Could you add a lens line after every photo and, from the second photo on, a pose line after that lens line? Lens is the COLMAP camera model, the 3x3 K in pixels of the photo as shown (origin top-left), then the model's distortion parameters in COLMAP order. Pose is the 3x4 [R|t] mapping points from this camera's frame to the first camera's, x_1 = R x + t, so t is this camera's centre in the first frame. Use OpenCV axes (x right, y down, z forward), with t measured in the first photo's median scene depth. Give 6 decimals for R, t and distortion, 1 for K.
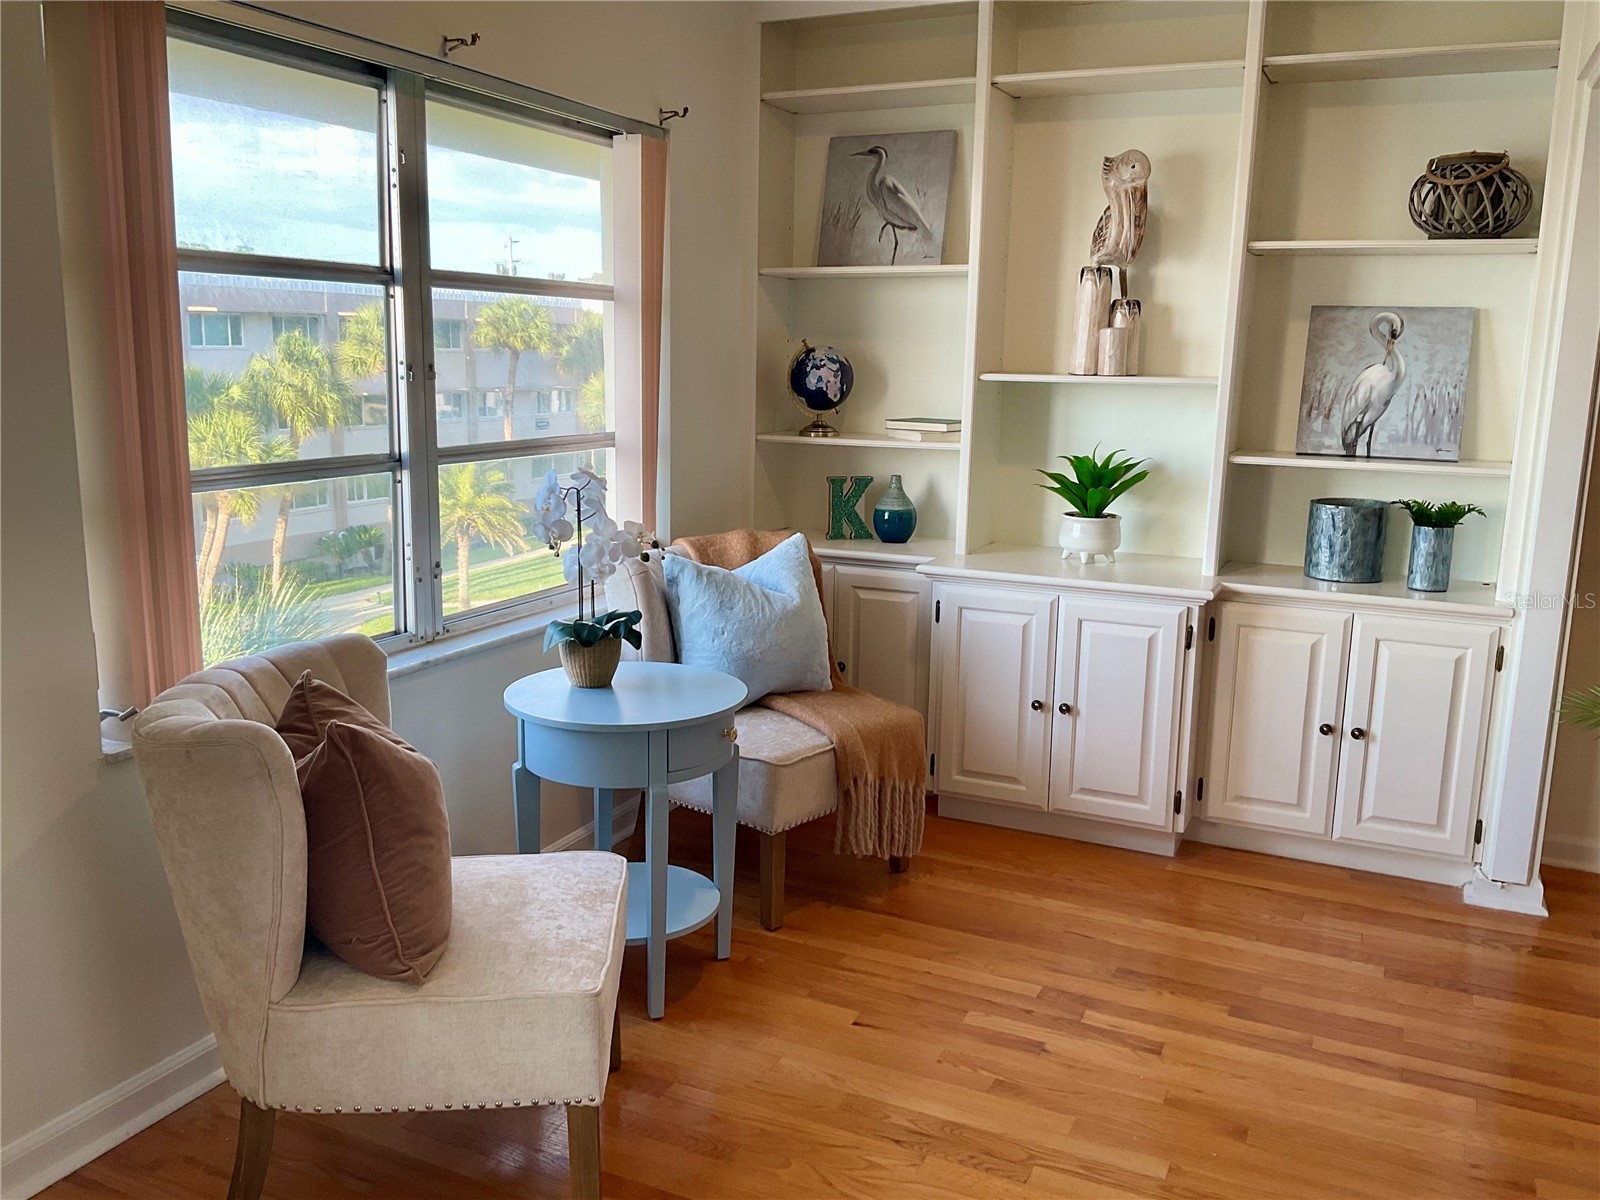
lens RADIAL K [[1305.5, 0, 800.0], [0, 1305.5, 600.0], [0, 0, 1]] dist [0.009042, -0.000291]
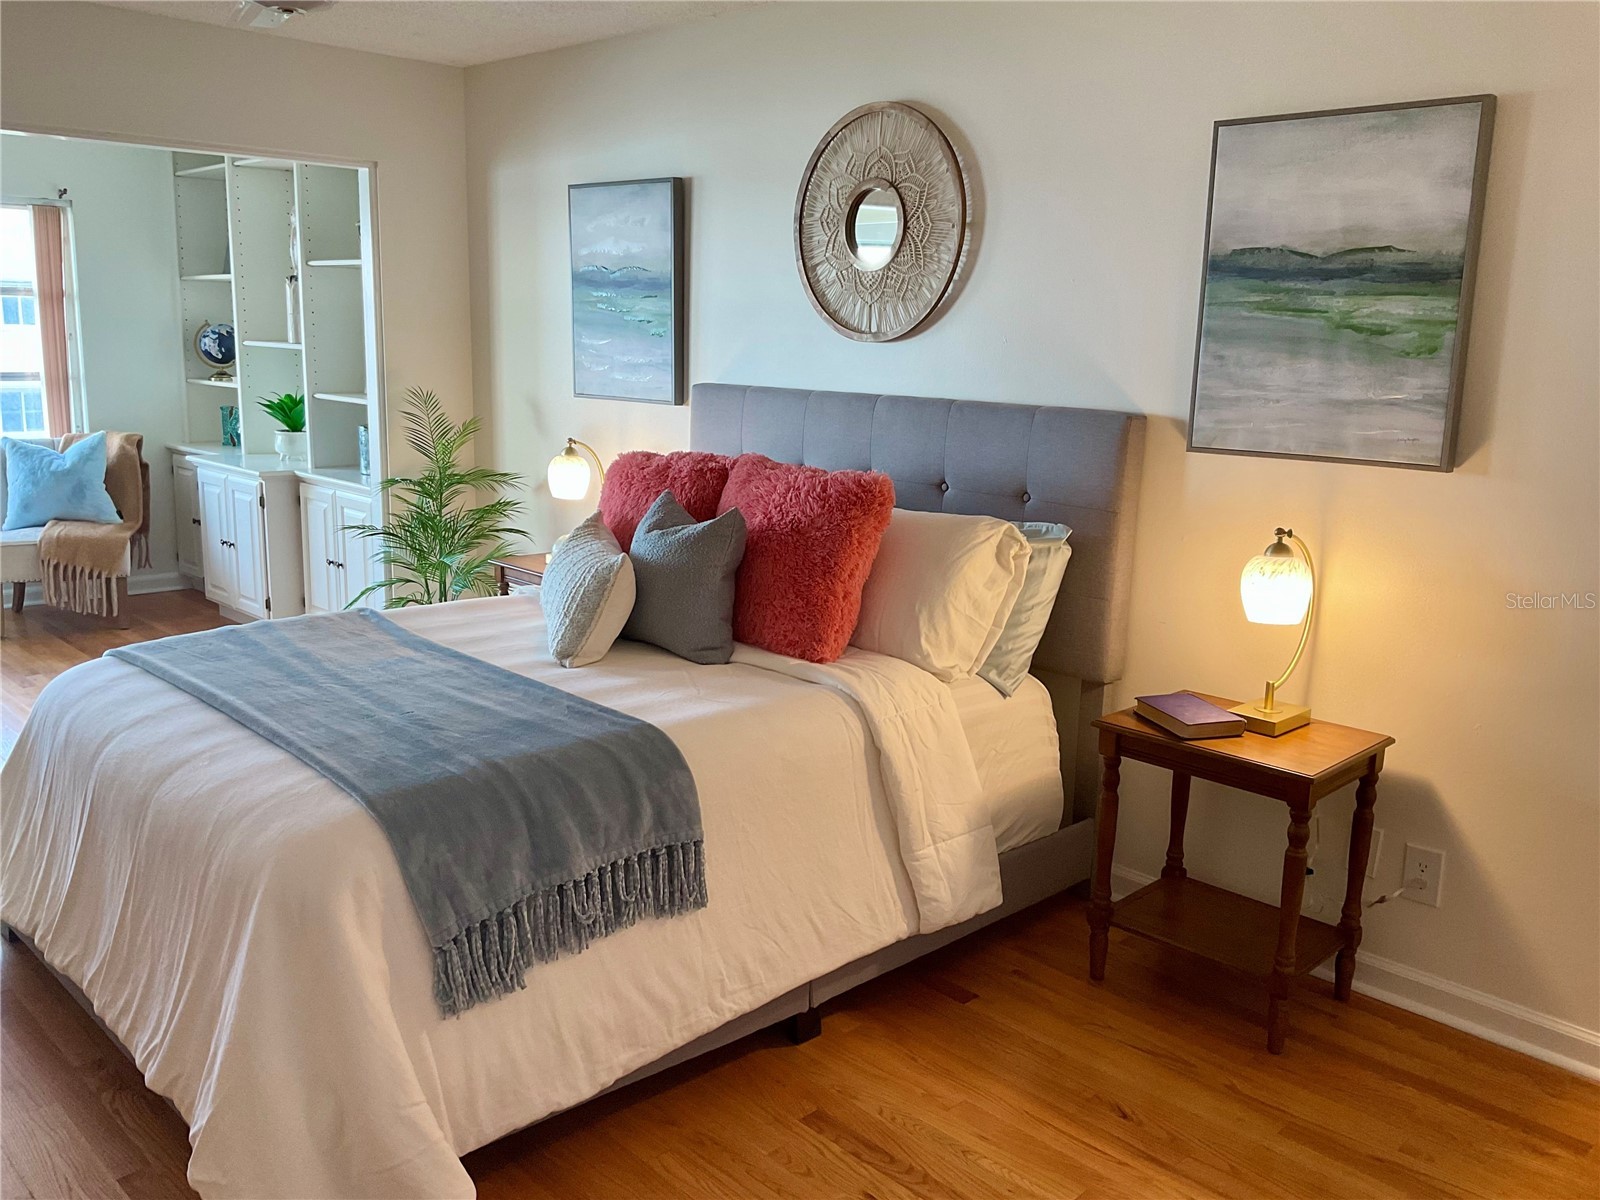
lens RADIAL K [[1321.3, 0, 804.7], [0, 1321.3, 581.8], [0, 0, 1]] dist [-0.008914, -0.006548]
pose [[0.935587, 0.075091, -0.345018, 1.425879], [-0.075937, 0.997051, 0.011081, 0.055234], [0.344833, 0.015832, 0.938531, -0.300642]]
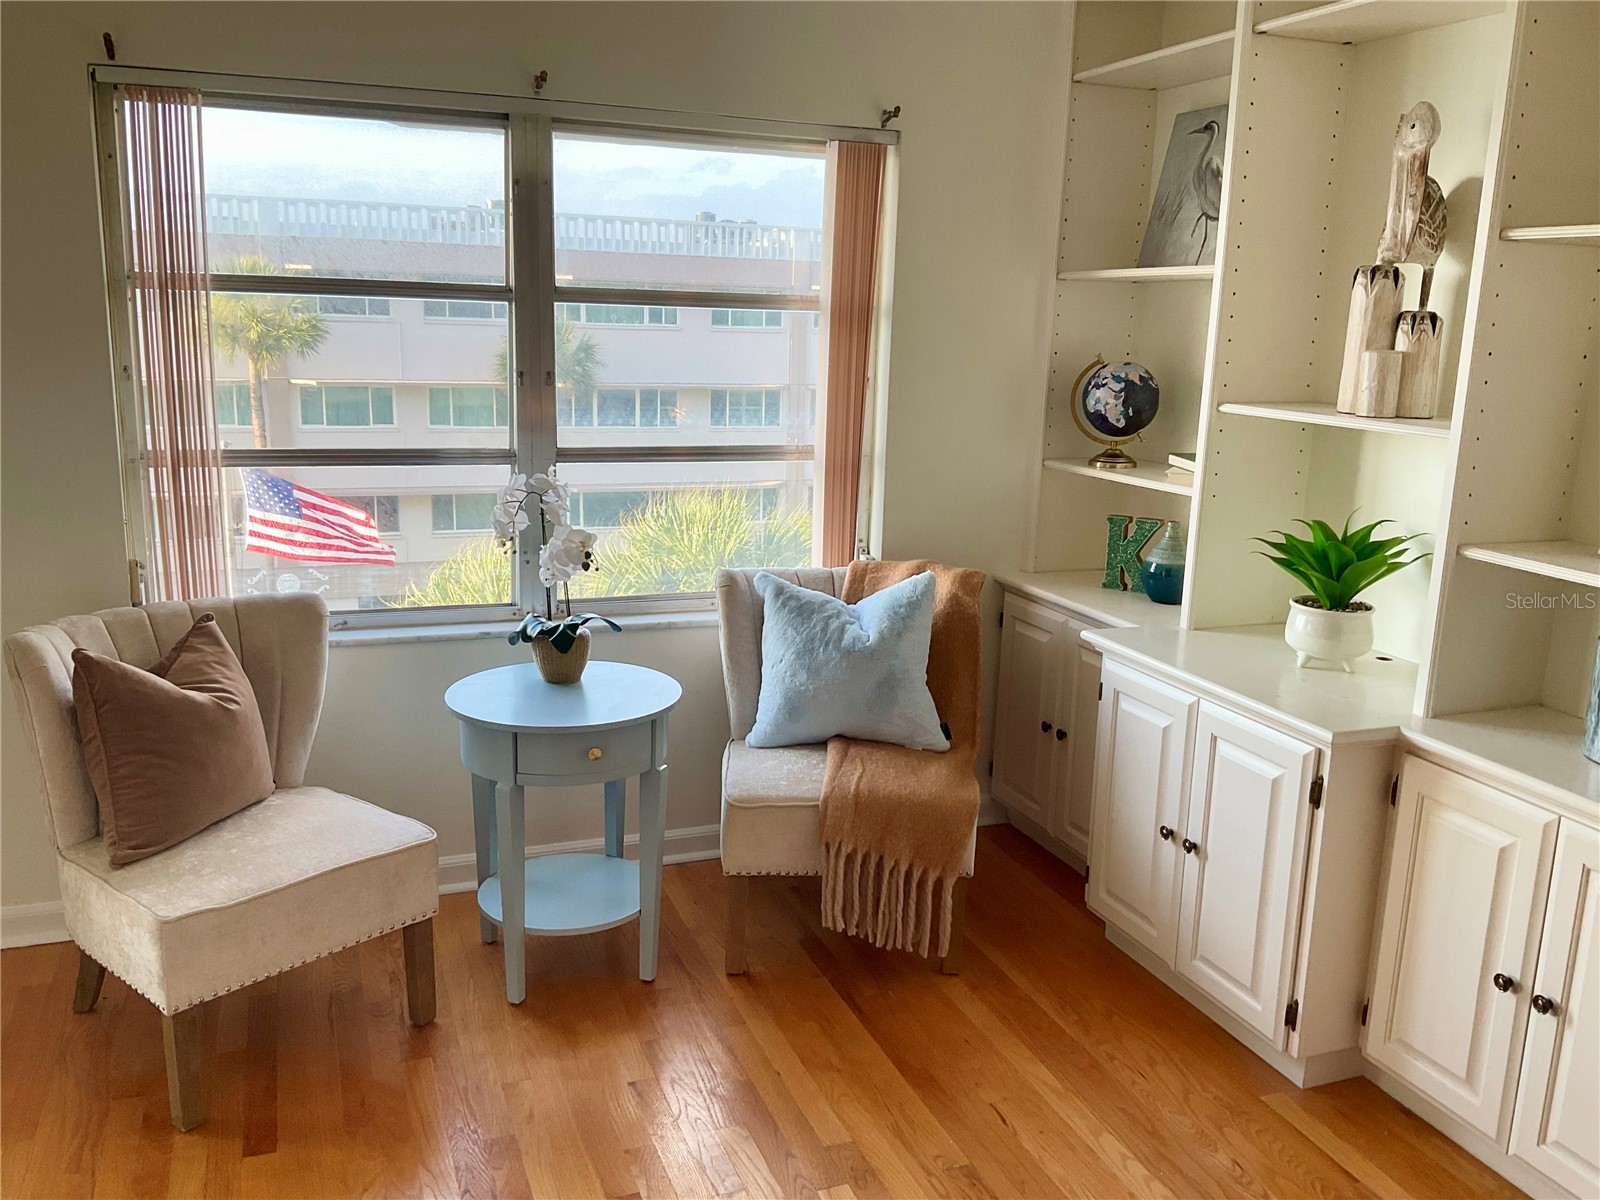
lens RADIAL K [[1336.8, 0, 800.0], [0, 1336.8, 600.0], [0, 0, 1]] dist [-0.002687, -0.069146]
pose [[0.712031, 0.151478, -0.685614, 0.544769], [-0.148194, 0.986877, 0.064135, -0.073969], [0.686331, 0.055938, 0.725135, 0.262880]]
